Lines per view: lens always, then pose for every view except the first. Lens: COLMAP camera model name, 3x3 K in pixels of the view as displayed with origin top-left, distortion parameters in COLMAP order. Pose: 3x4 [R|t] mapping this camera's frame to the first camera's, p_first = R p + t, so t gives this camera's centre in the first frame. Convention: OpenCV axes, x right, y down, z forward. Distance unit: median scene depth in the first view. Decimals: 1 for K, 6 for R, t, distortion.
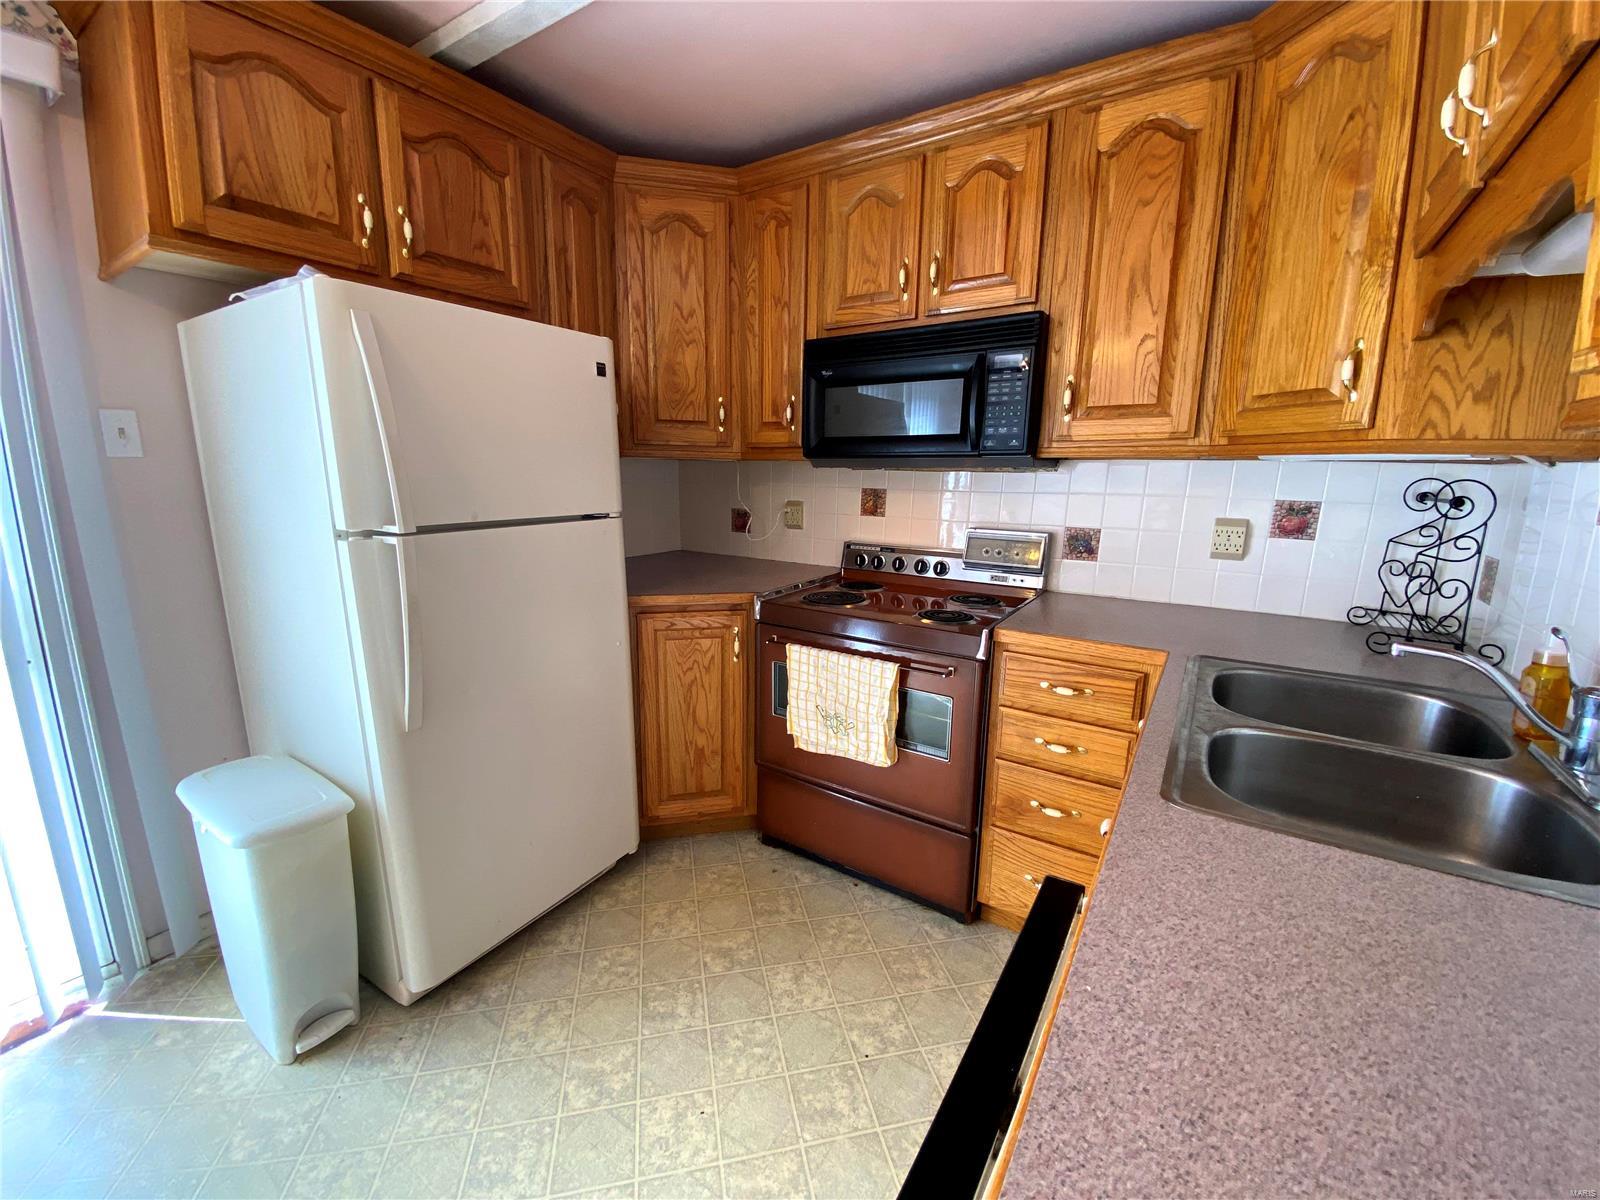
lens RADIAL K [[656.6, 0, 792.2], [0, 656.6, 594.2], [0, 0, 1]] dist [0.026209, -0.026191]
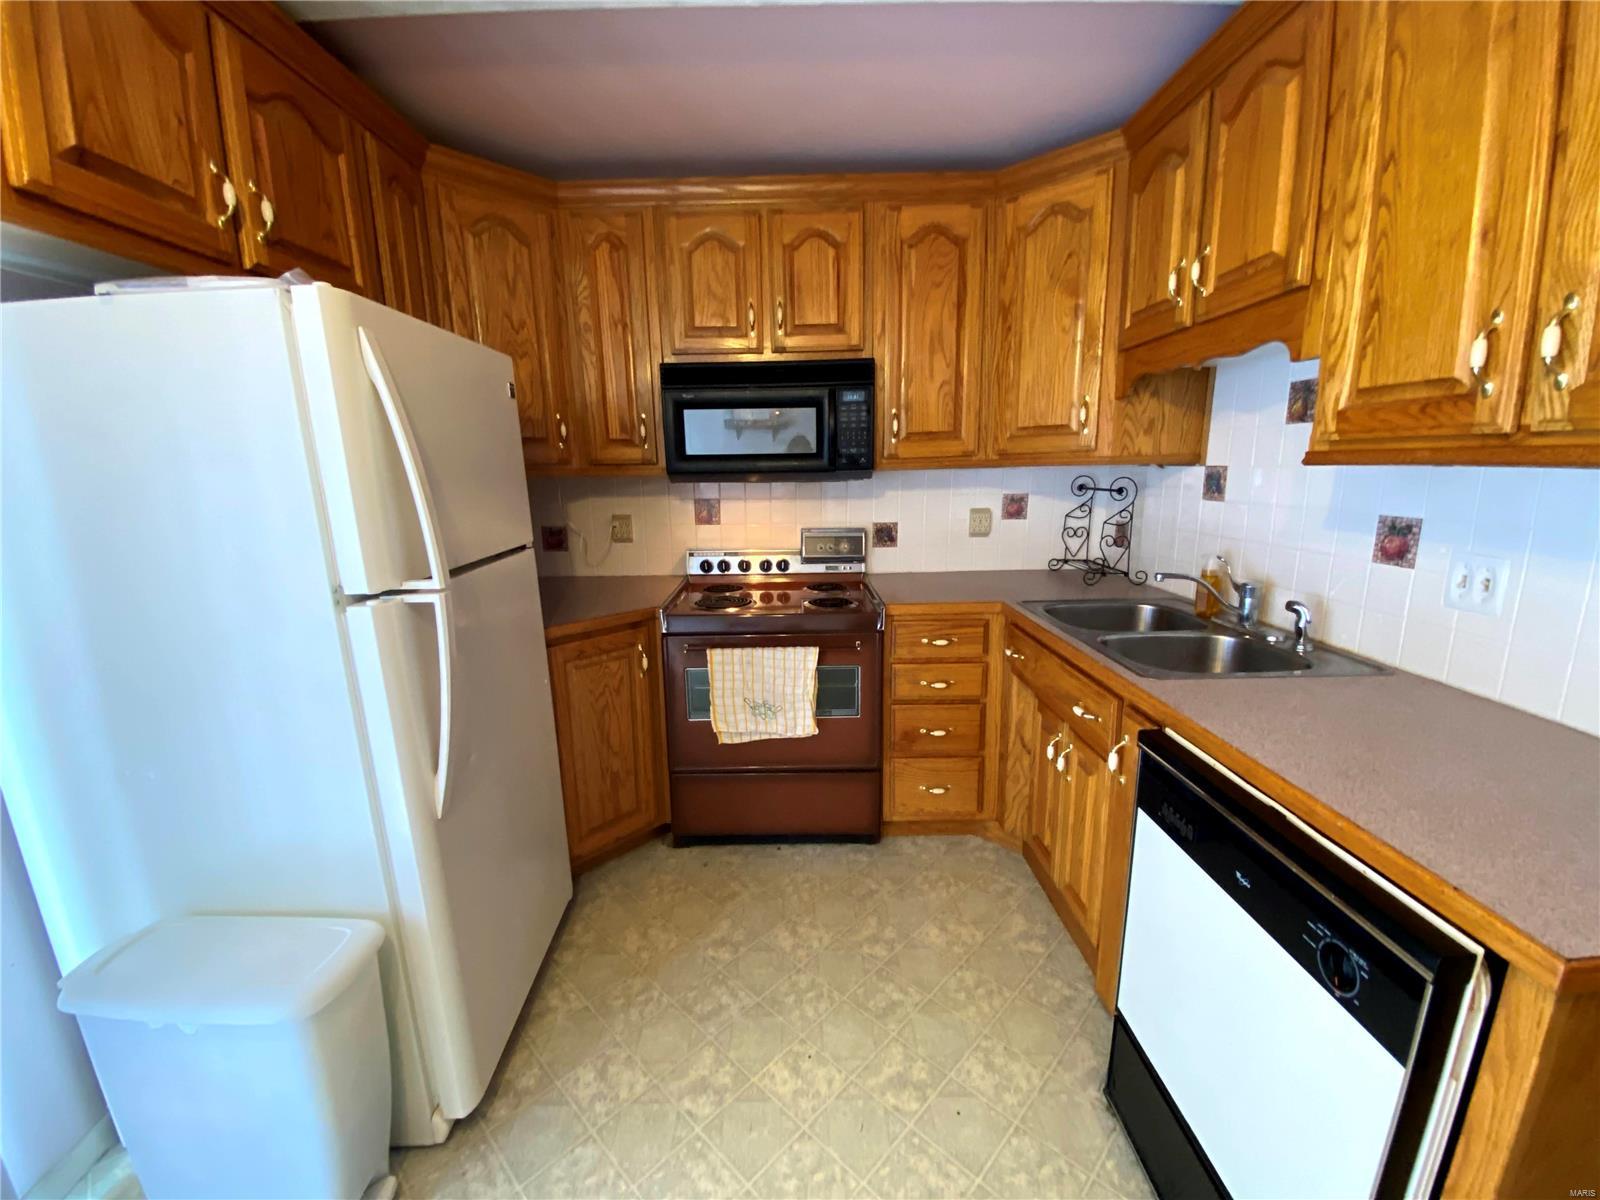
lens RADIAL K [[656.6, 0, 792.2], [0, 656.6, 594.2], [0, 0, 1]] dist [0.026209, -0.026191]
pose [[0.832087, -0.133788, 0.538268, -0.487607], [0.131902, 0.990362, 0.042256, -0.043578], [-0.538733, 0.035837, 0.841714, 0.017159]]
